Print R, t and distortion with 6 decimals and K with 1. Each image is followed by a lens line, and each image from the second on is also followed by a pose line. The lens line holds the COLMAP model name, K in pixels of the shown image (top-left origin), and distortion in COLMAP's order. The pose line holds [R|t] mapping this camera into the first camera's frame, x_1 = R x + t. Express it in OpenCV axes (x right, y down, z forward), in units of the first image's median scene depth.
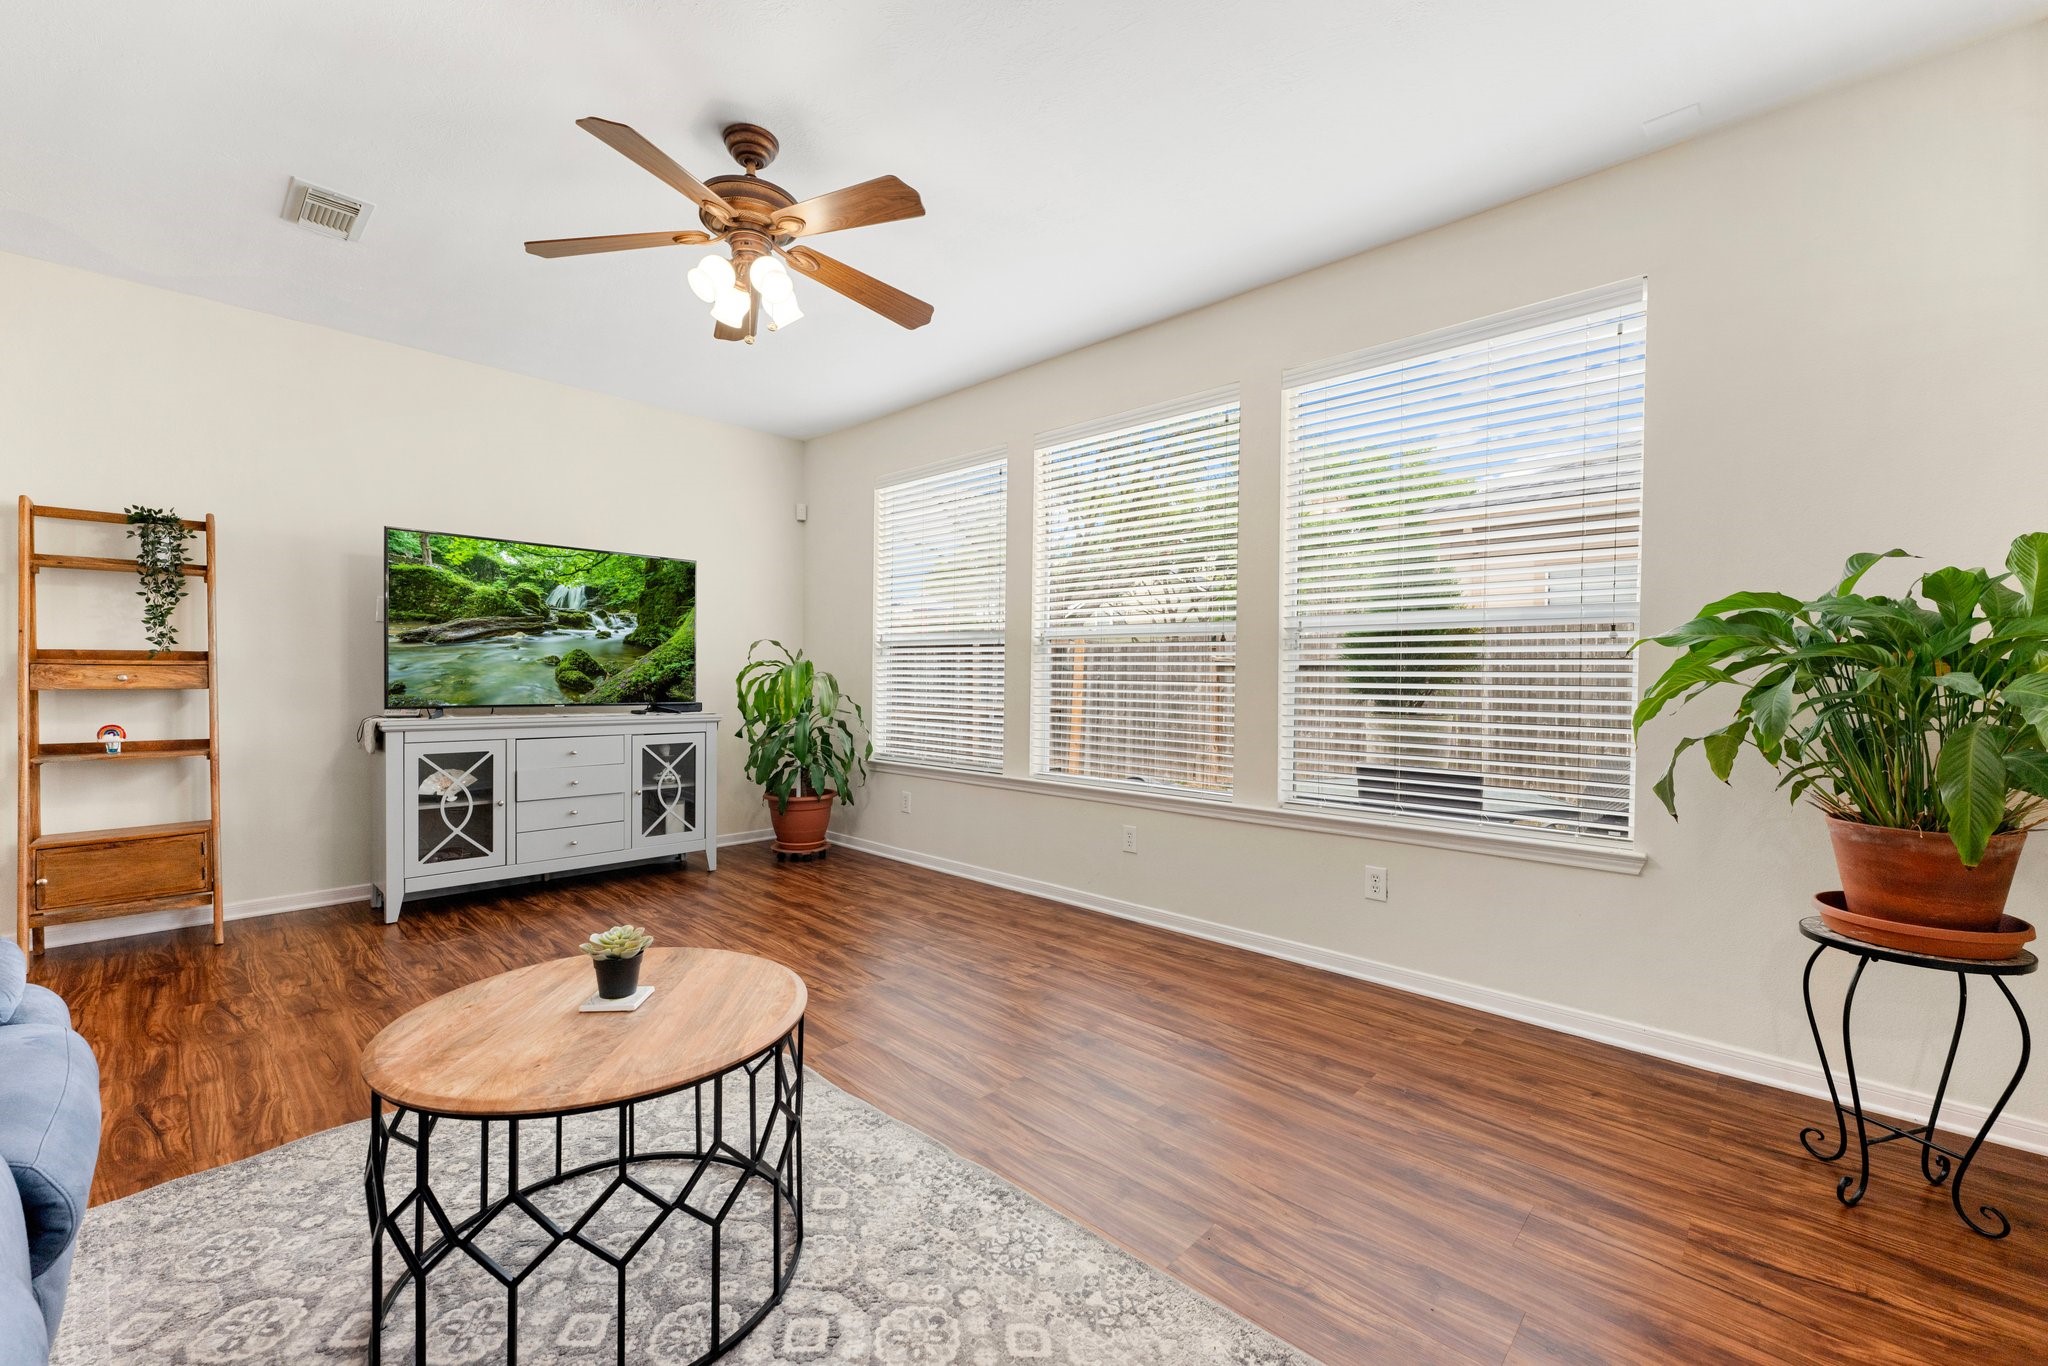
lens RADIAL K [[829.6, 0, 1018.1], [0, 829.6, 675.4], [0, 0, 1]] dist [0.000621, -0.000139]
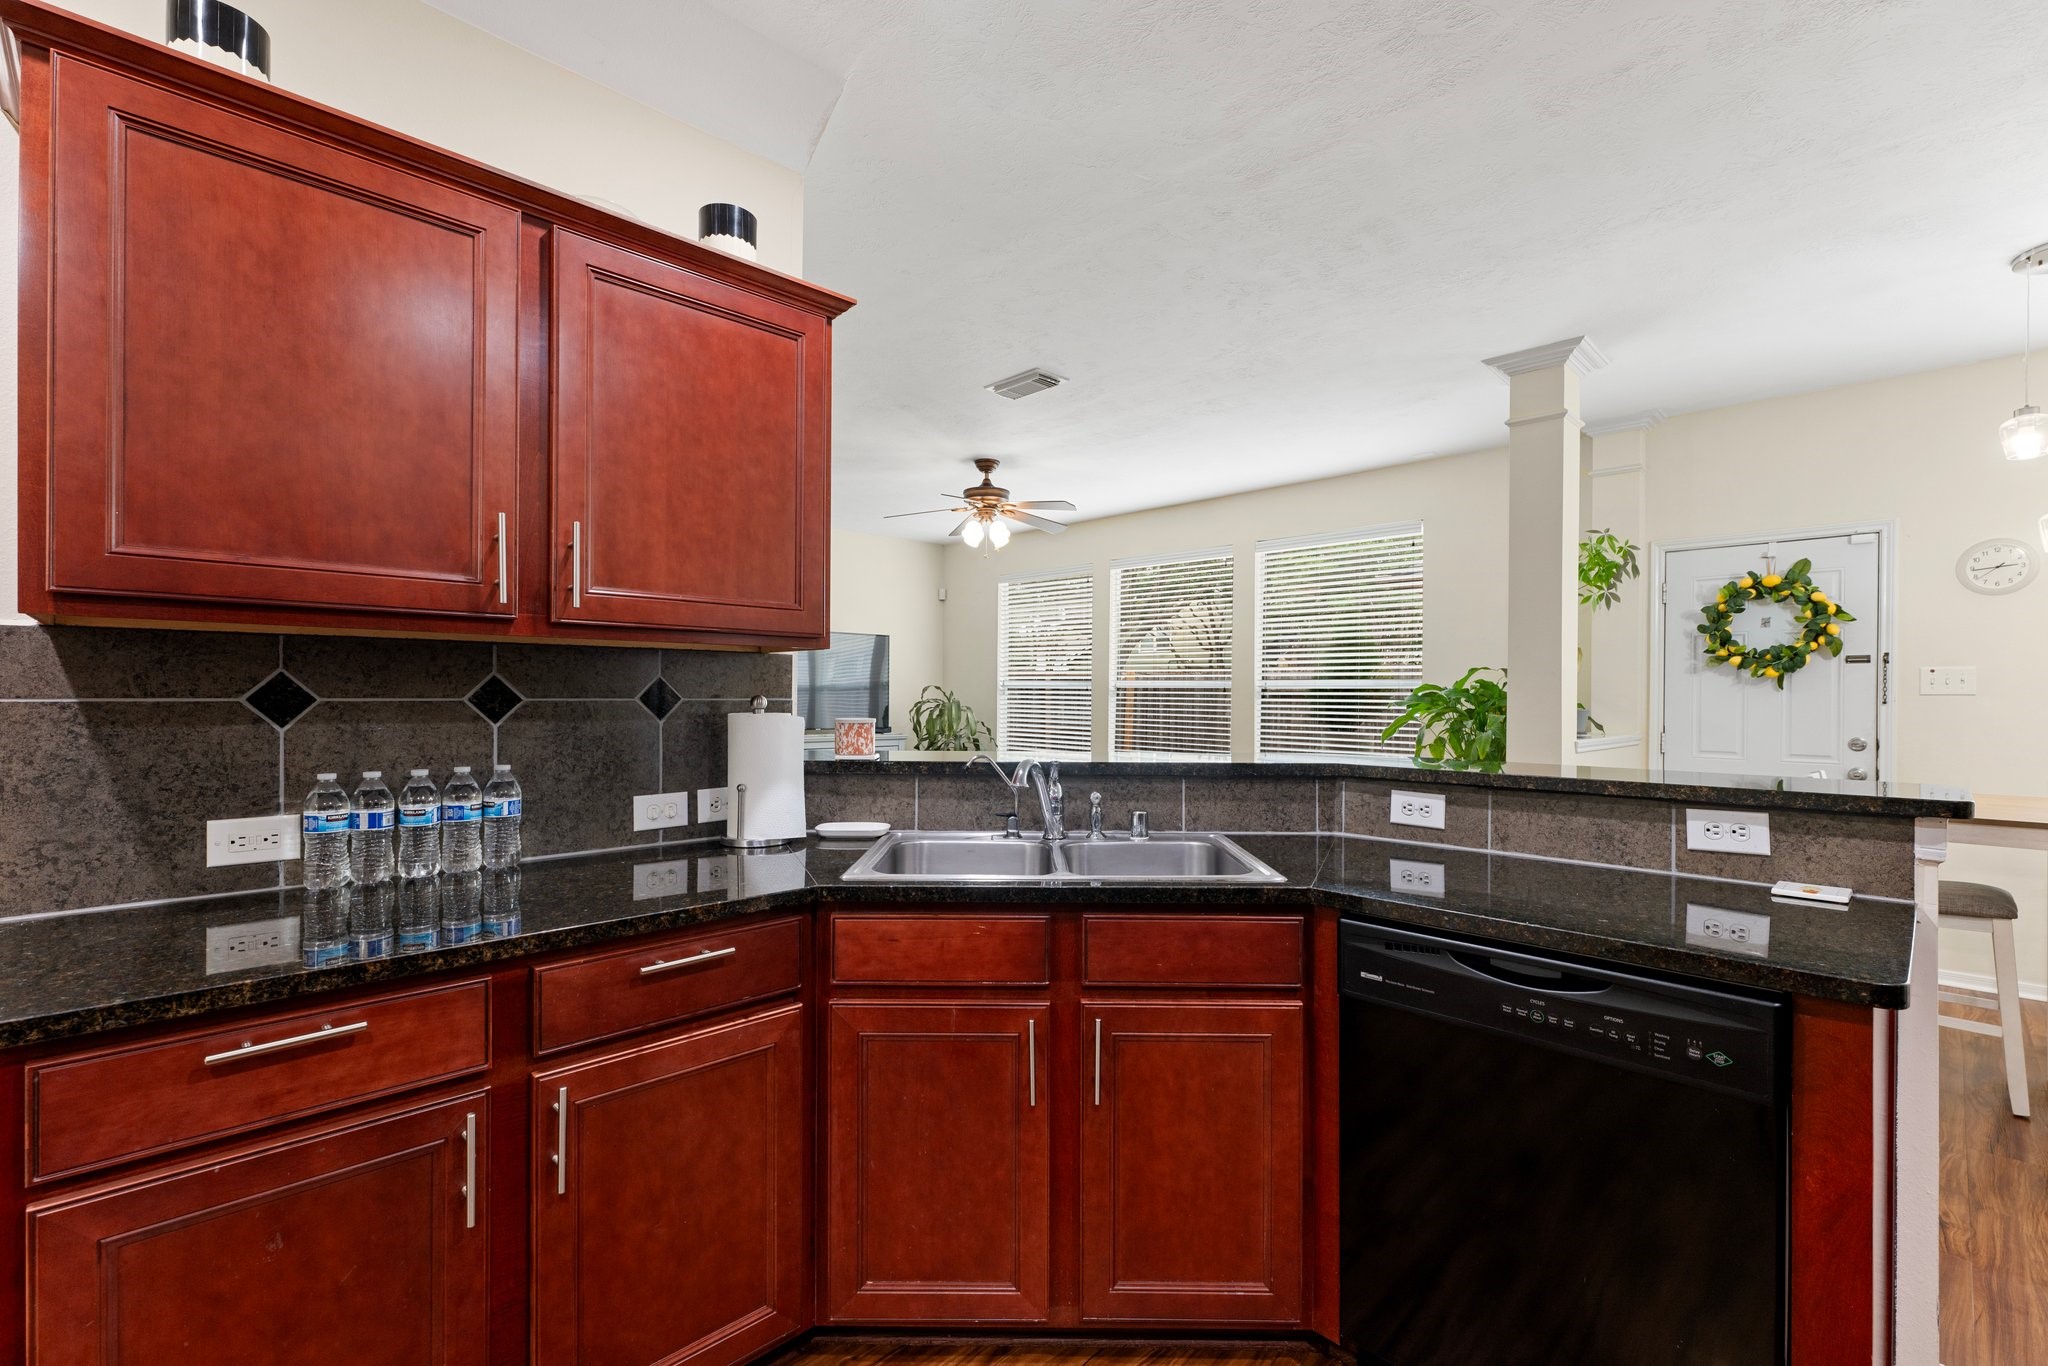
lens RADIAL K [[893.0, 0, 1016.6], [0, 893.0, 694.6], [0, 0, 1]] dist [0.000011, 0.000344]
pose [[0.999067, -0.001885, -0.043148, -0.095169], [0.002036, 0.999992, 0.003449, -0.040401], [0.043141, -0.003533, 0.999063, -0.792741]]
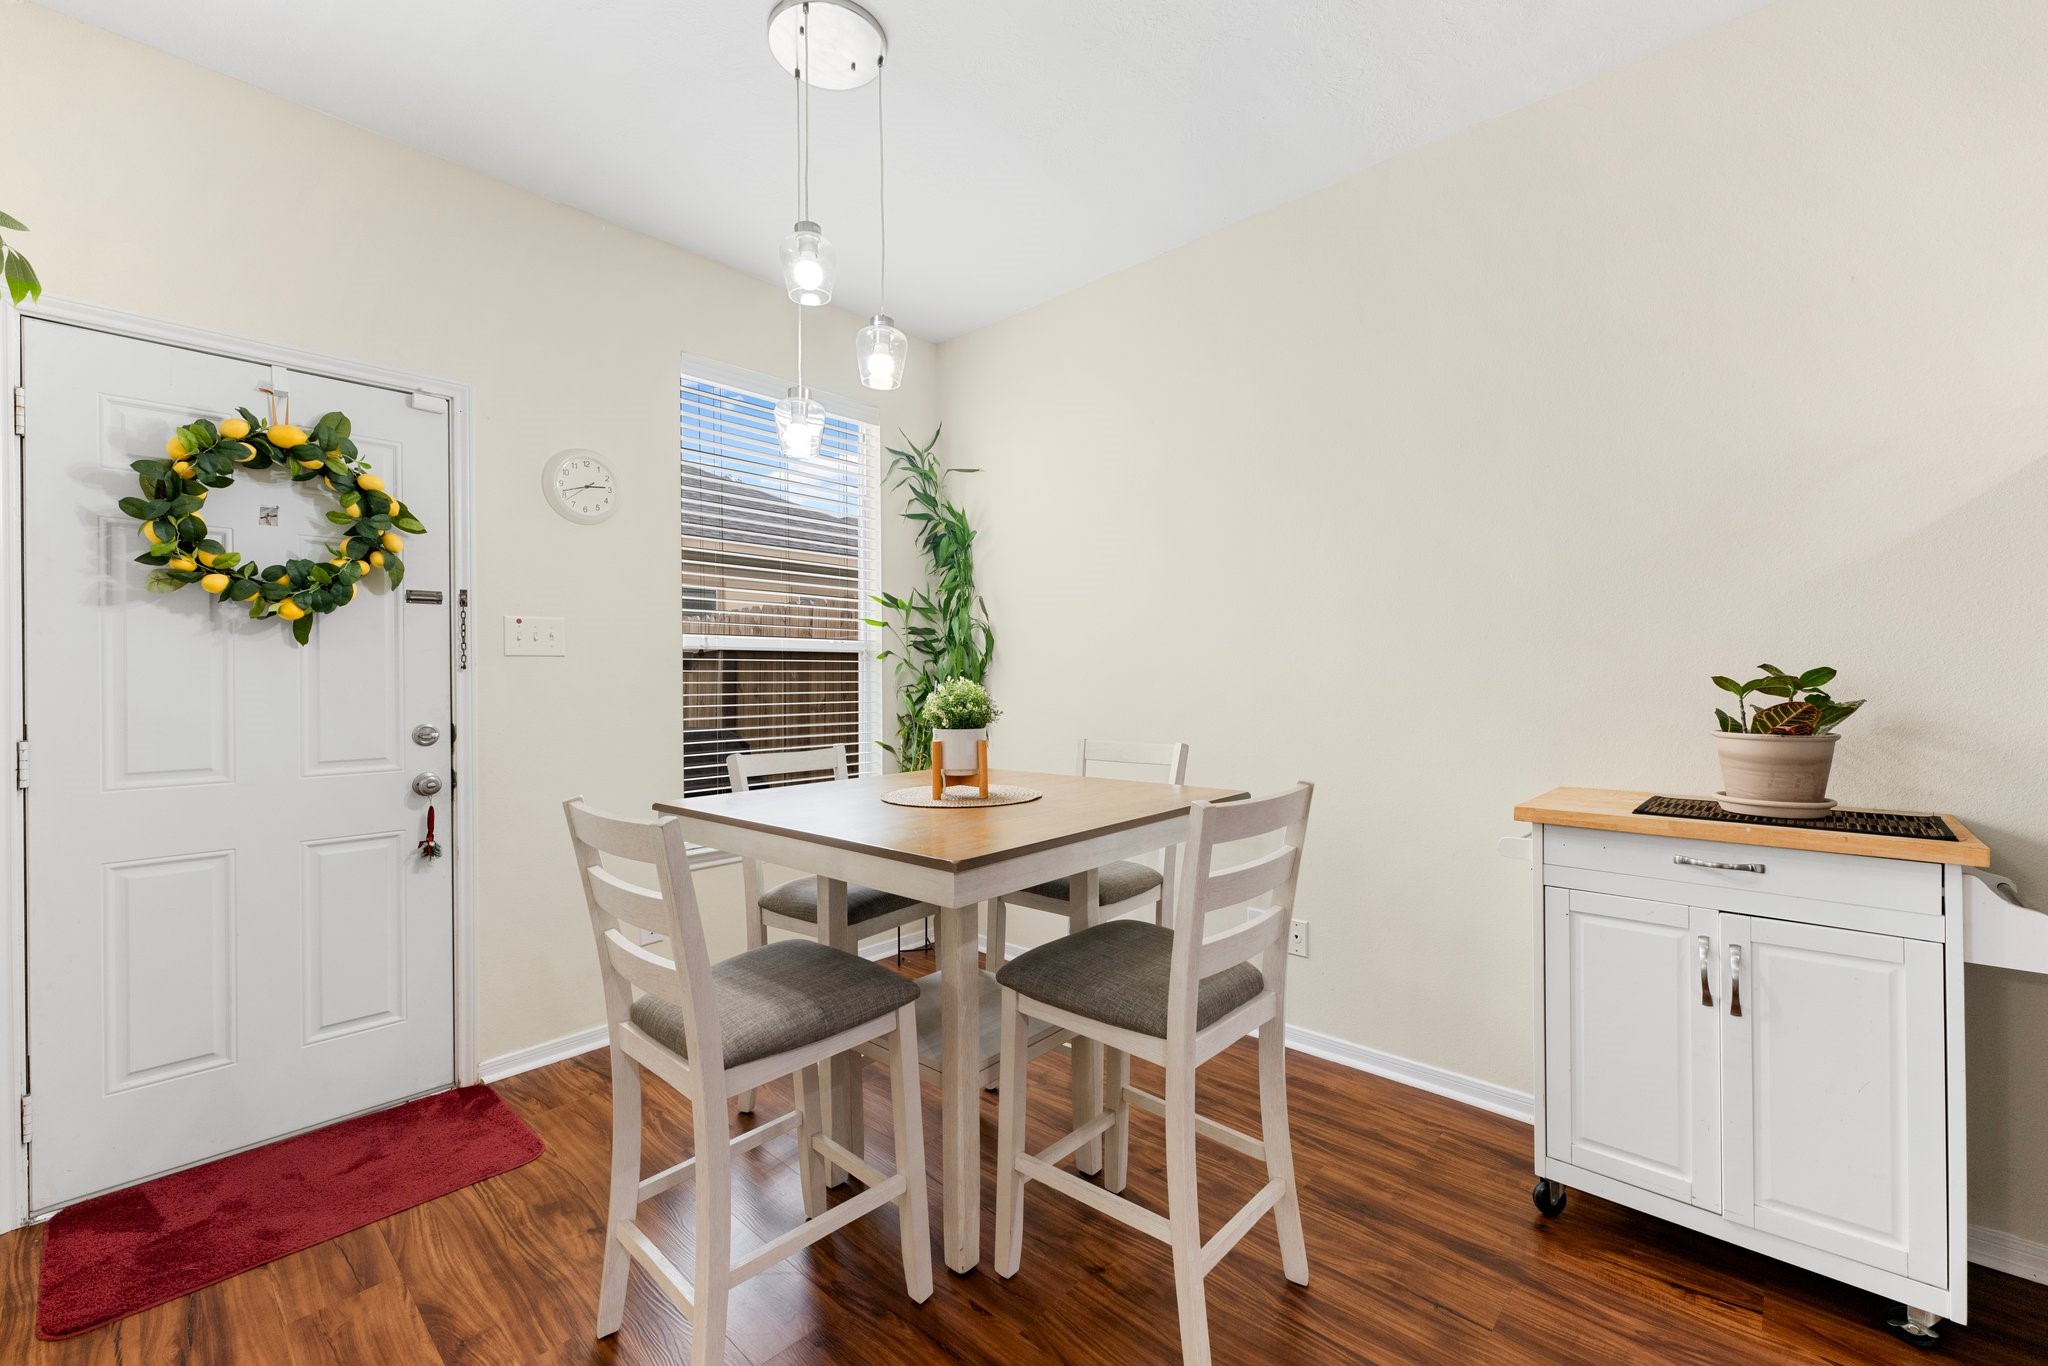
lens RADIAL K [[836.4, 0, 1018.9], [0, 836.4, 678.8], [0, 0, 1]] dist [0.002058, 0.000183]
pose [[-0.004979, -0.010626, 0.999931, 0.236052], [0.002161, 0.999941, 0.010636, -0.022686], [-0.999985, 0.002214, -0.004956, -0.130451]]
